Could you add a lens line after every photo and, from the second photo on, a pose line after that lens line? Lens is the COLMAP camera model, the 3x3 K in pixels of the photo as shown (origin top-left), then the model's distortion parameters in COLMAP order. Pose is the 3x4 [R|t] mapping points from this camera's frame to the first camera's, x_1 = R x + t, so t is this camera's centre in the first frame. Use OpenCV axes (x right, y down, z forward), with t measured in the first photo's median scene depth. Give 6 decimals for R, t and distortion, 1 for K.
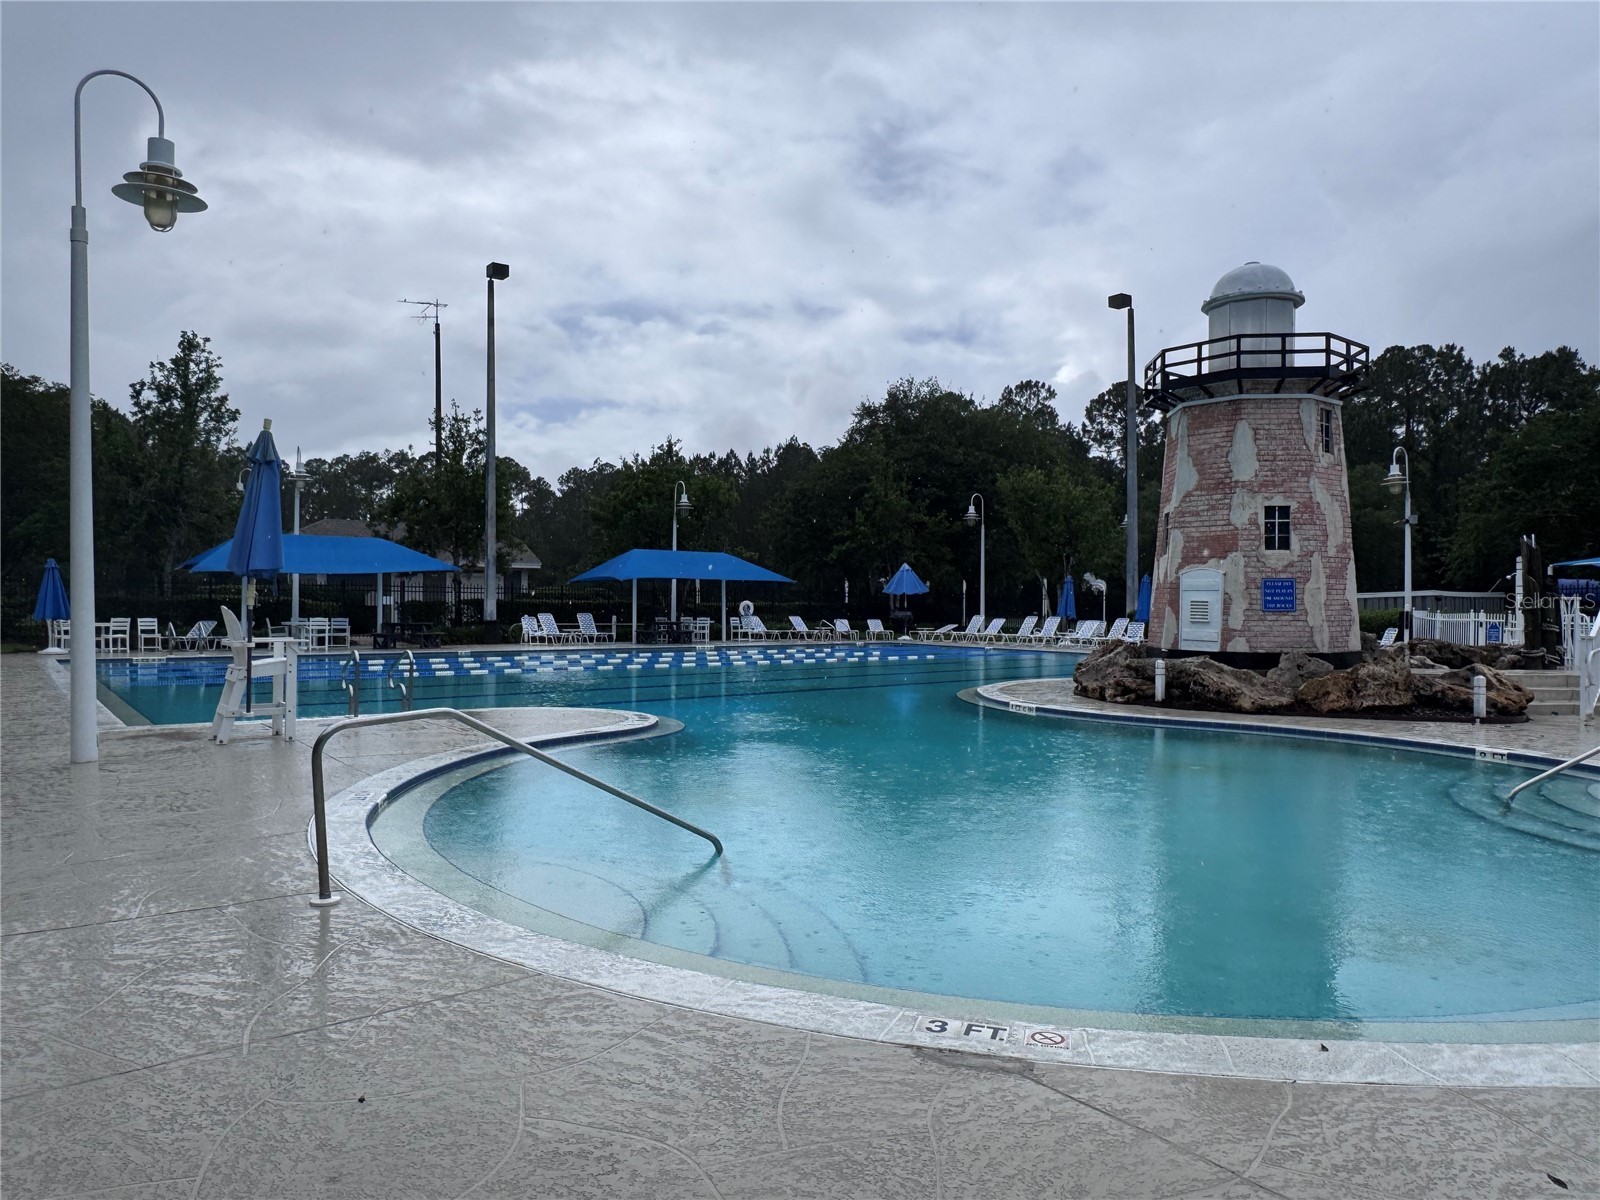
lens RADIAL K [[1110.4, 0, 794.2], [0, 1110.4, 628.0], [0, 0, 1]] dist [0.017252, 0.004905]
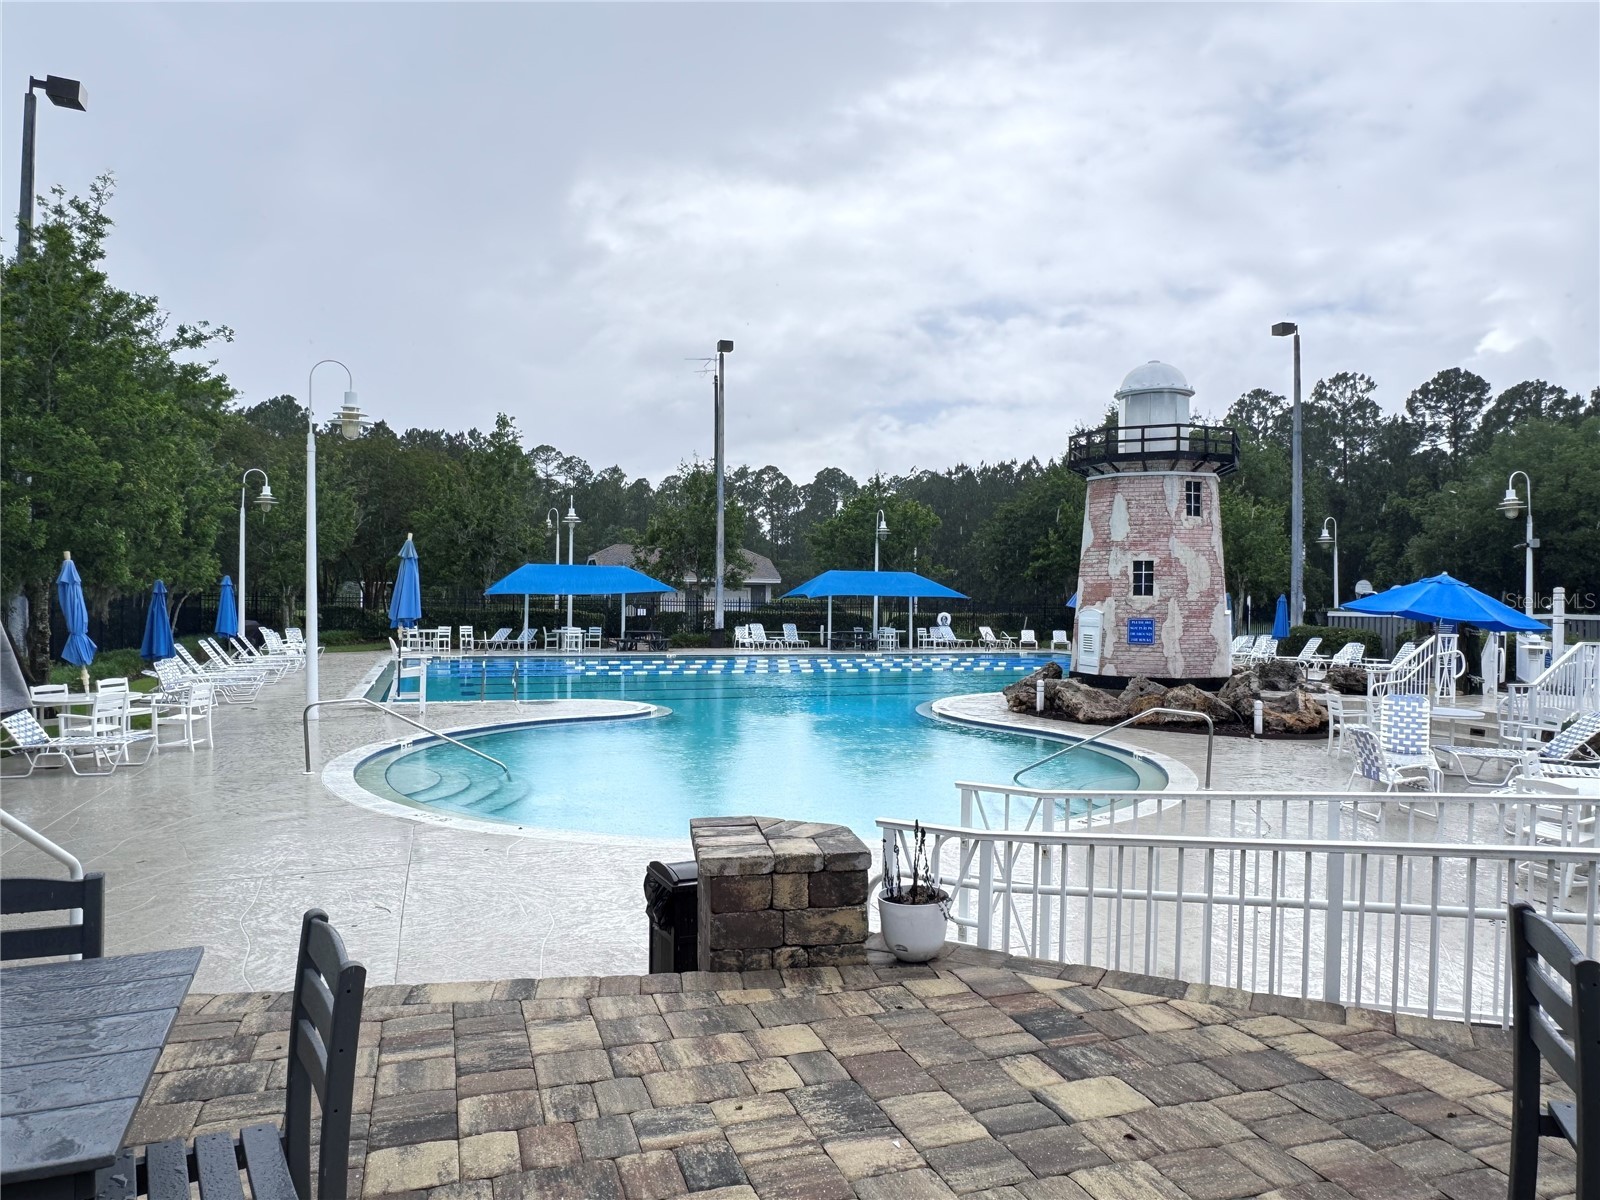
lens RADIAL K [[1110.4, 0, 805.5], [0, 1110.4, 601.7], [0, 0, 1]] dist [0.017252, 0.004905]
pose [[0.949125, 0.003875, -0.314877, 0.195281], [-0.009721, 0.999808, -0.016997, -0.015914], [0.314750, 0.019193, 0.948980, -0.130986]]
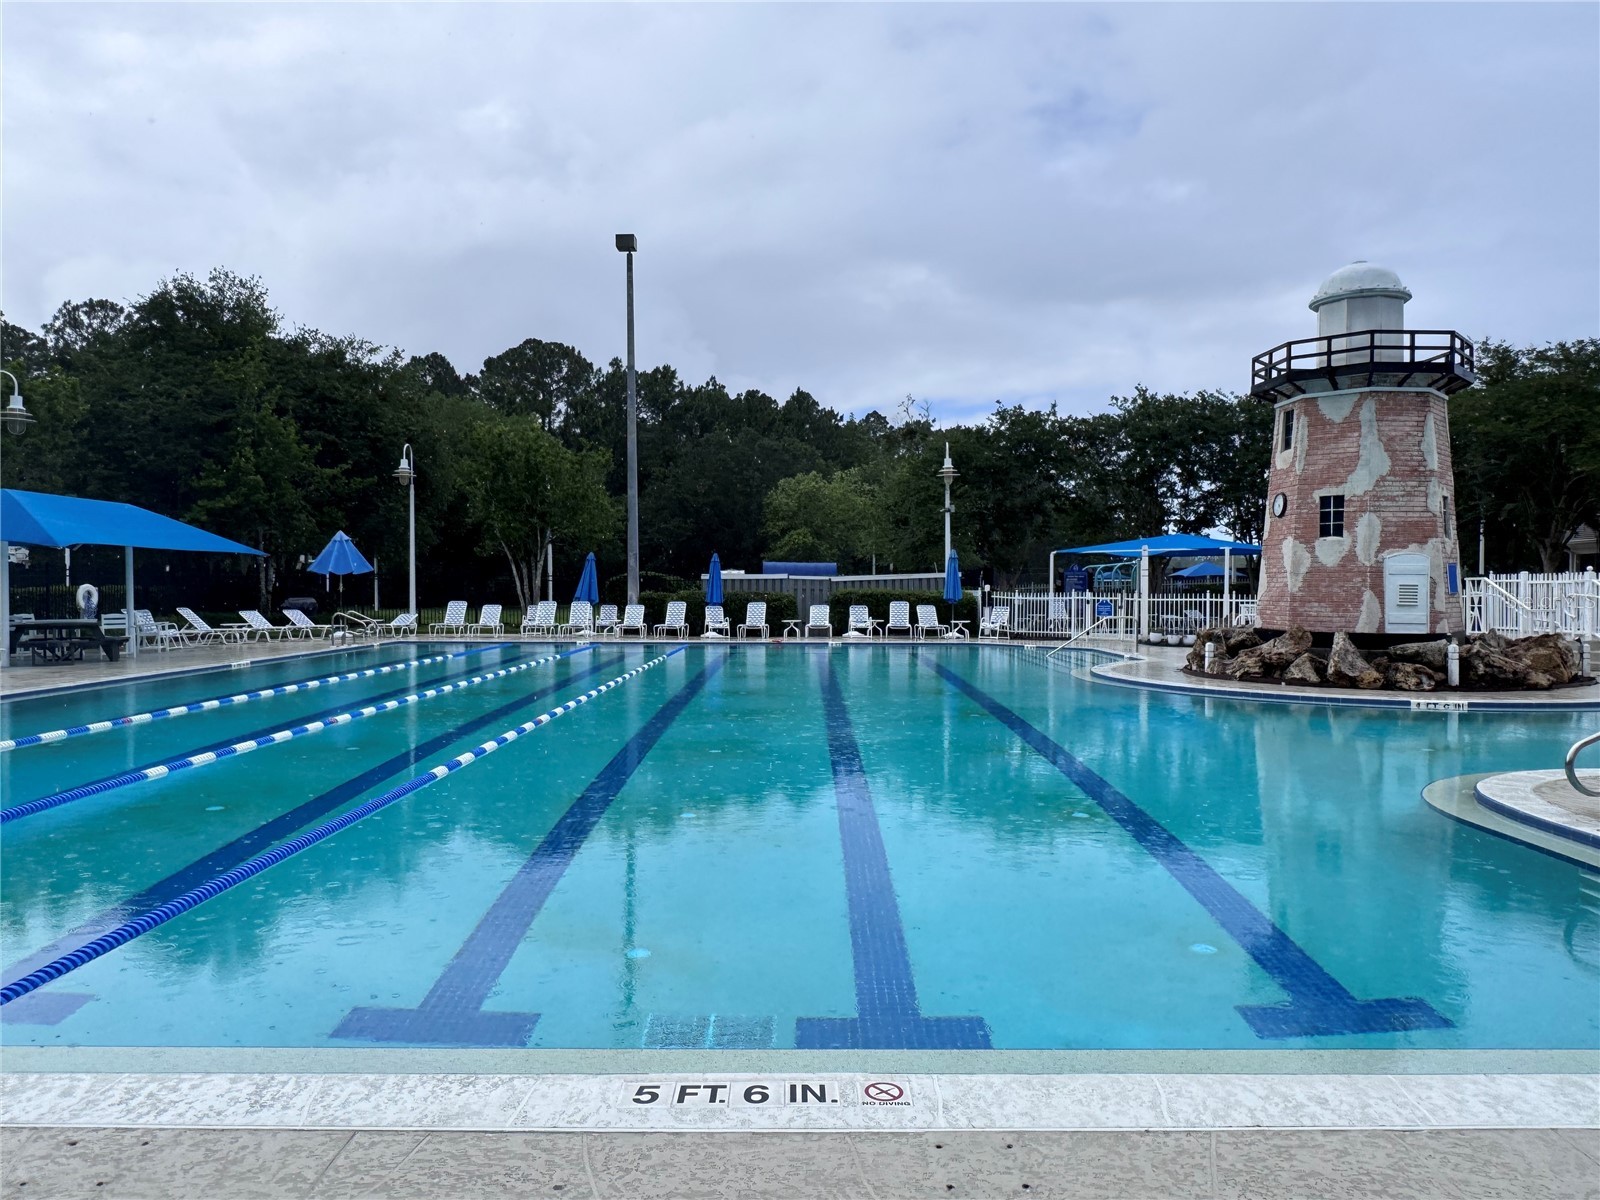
lens RADIAL K [[1110.4, 0, 805.0], [0, 1110.4, 607.9], [0, 0, 1]] dist [0.017252, 0.004905]
pose [[0.600752, -0.023448, 0.799091, -0.335041], [0.022139, 0.999674, 0.012690, -0.012120], [-0.799129, 0.010067, 0.601076, 0.353194]]
